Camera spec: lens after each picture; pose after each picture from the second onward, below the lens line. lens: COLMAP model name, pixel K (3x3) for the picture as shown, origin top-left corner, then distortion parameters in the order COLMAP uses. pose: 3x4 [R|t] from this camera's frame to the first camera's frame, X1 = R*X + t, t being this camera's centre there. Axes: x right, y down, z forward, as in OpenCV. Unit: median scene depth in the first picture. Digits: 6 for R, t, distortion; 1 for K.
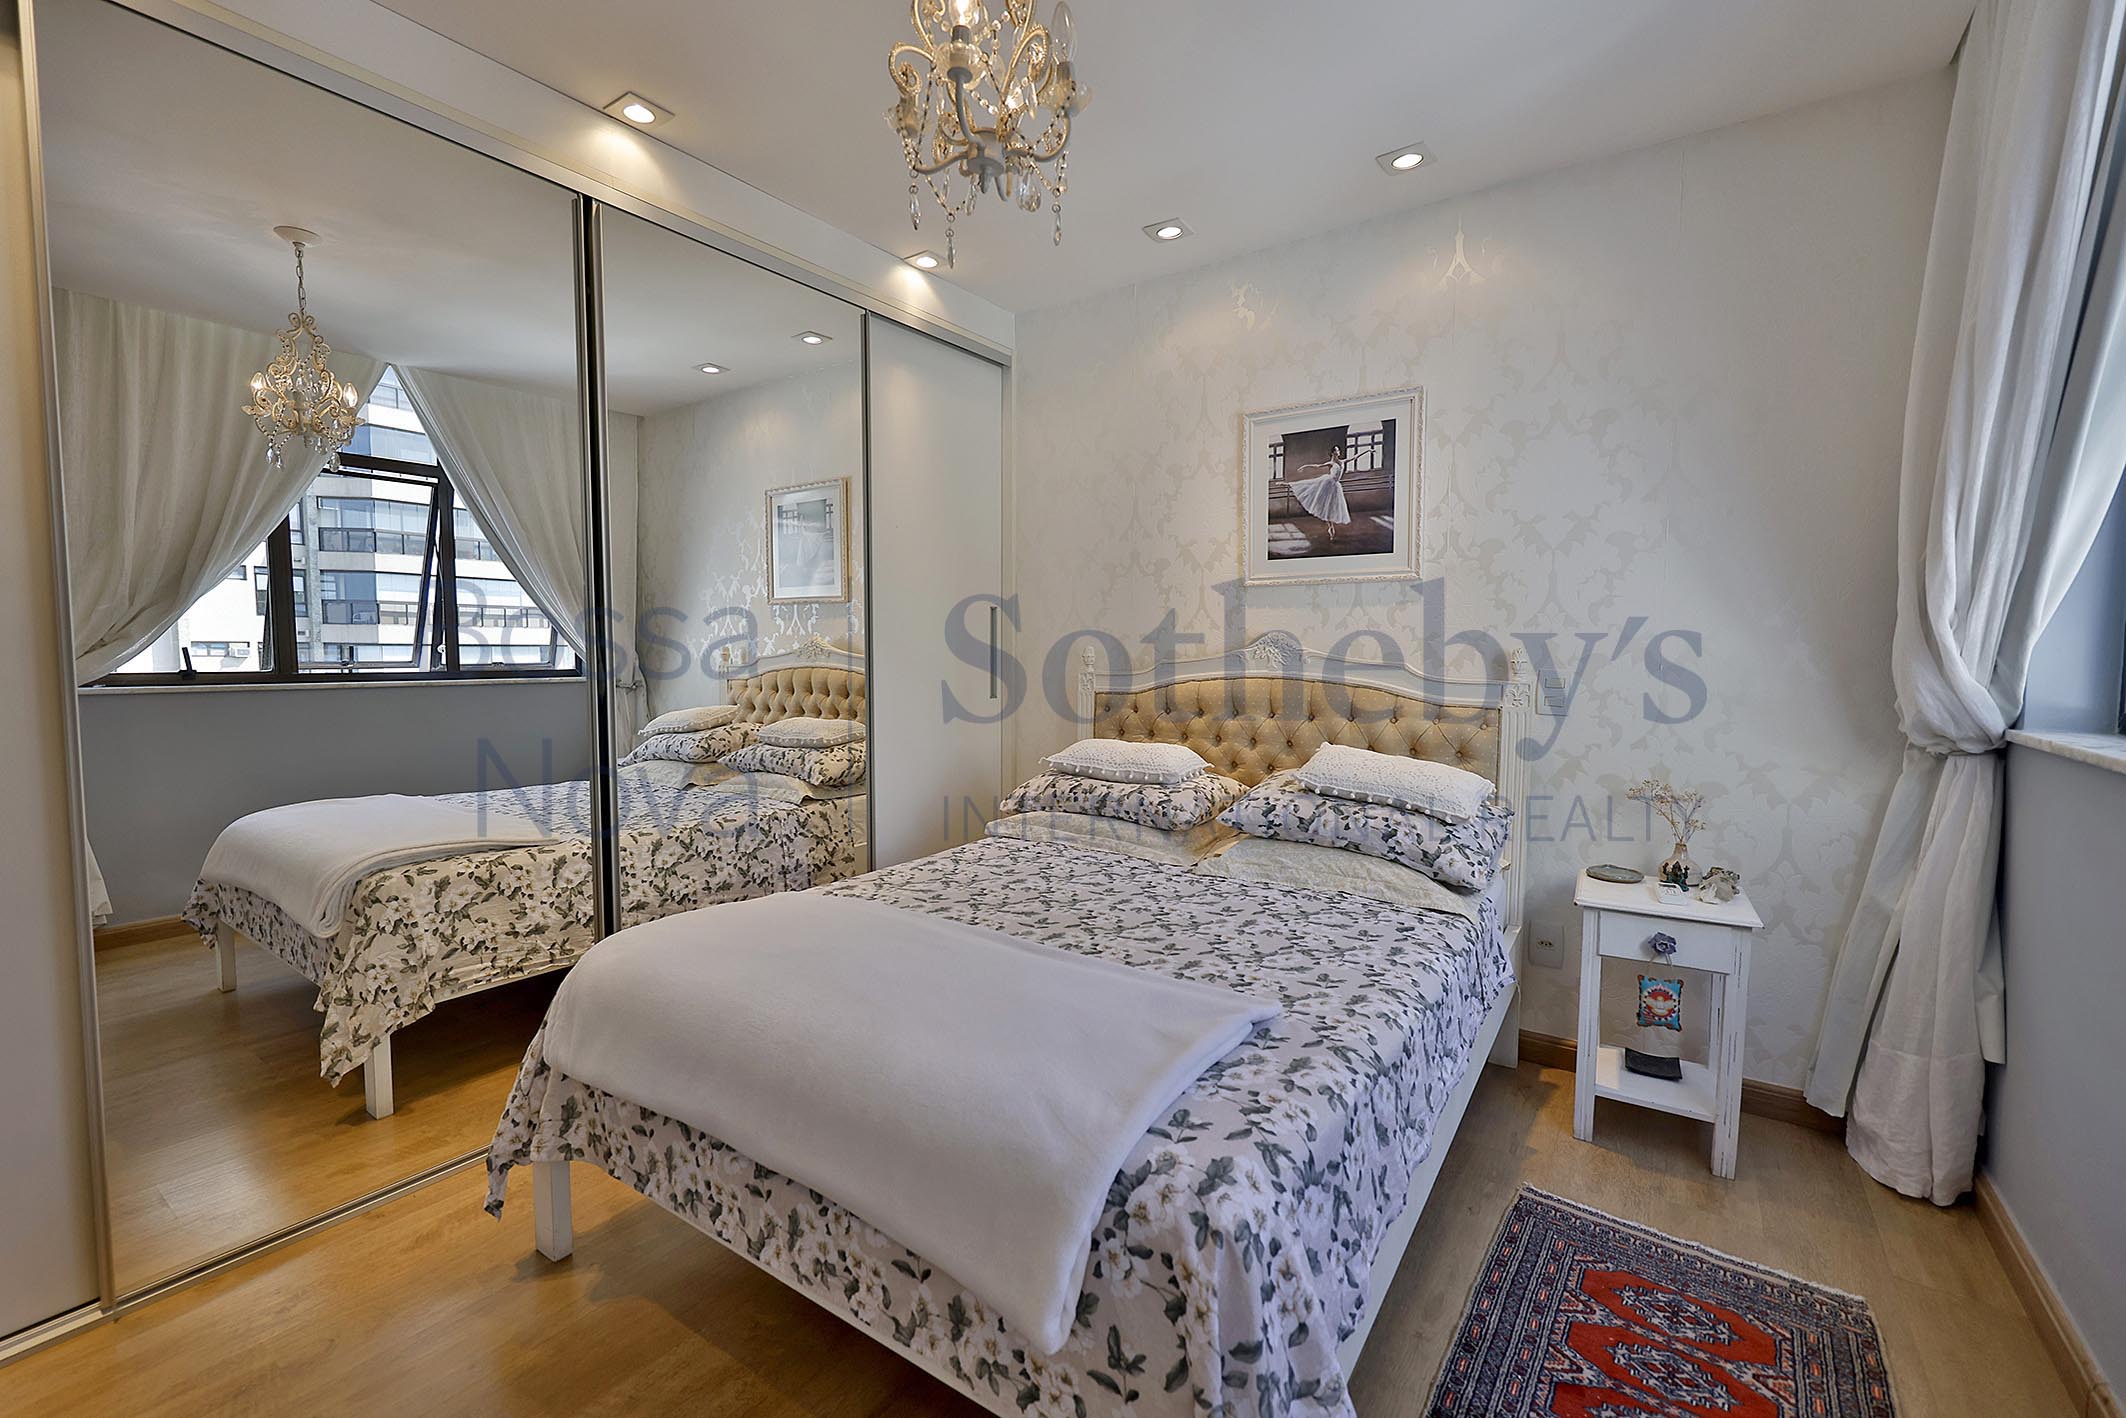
lens RADIAL K [[898.4, 0, 1044.9], [0, 898.4, 704.0], [0, 0, 1]] dist [-0.002197, -0.000368]
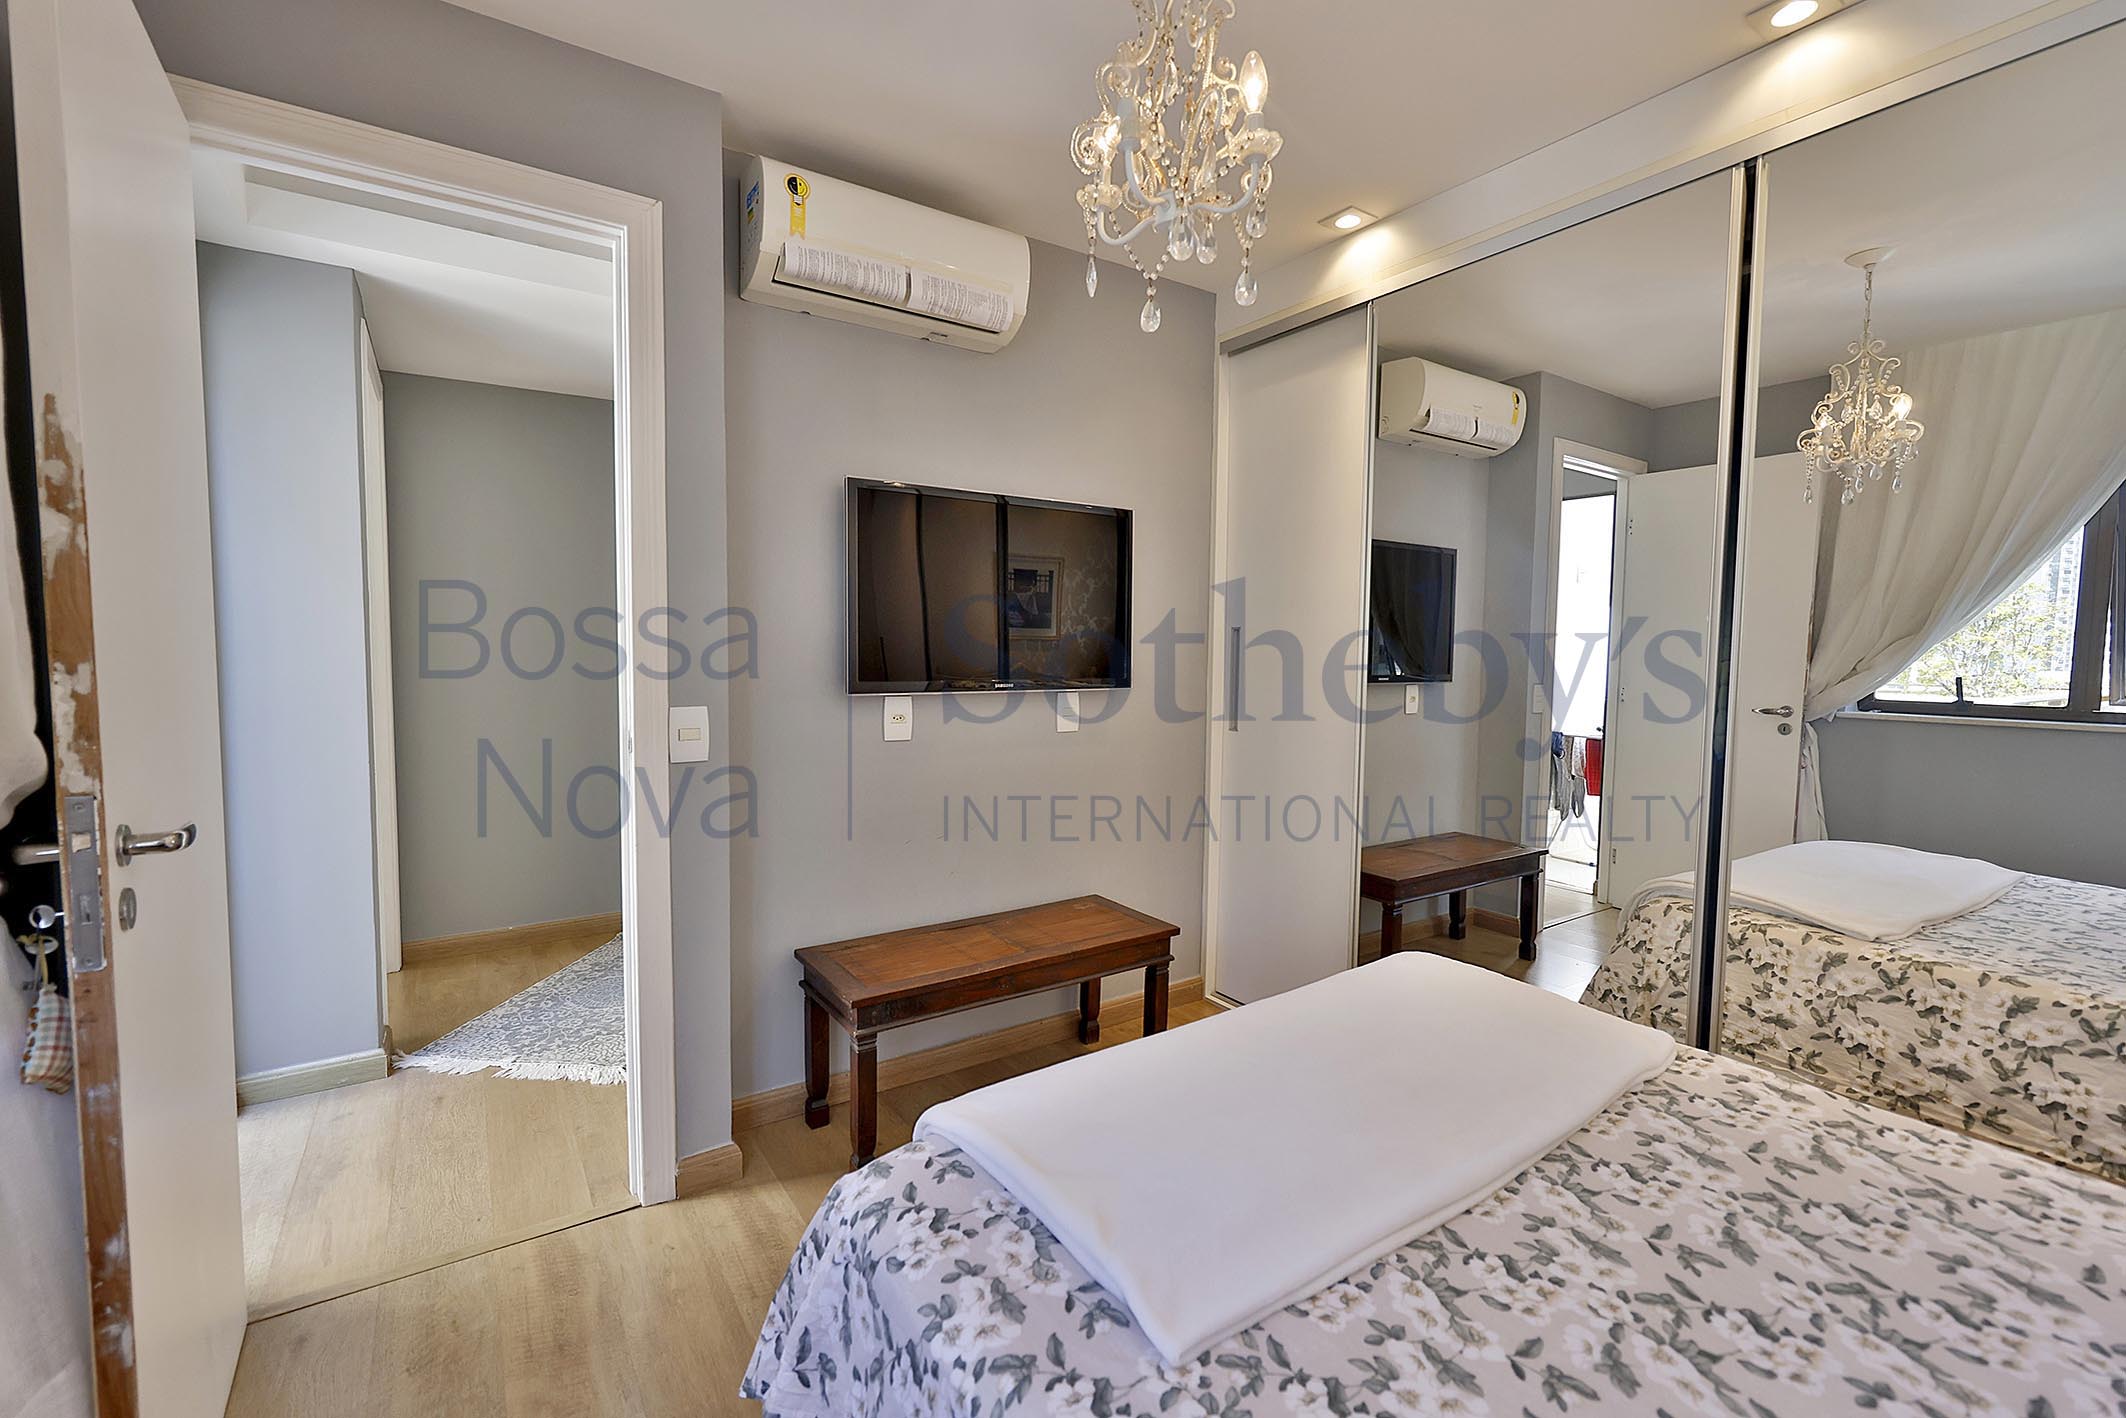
lens RADIAL K [[898.4, 0, 1040.1], [0, 898.4, 701.4], [0, 0, 1]] dist [-0.002197, -0.000368]
pose [[-0.365642, 0.050877, -0.929364, 0.465925], [-0.069003, 0.994275, 0.081579, -0.071215], [0.928194, 0.093957, -0.360038, 0.626764]]
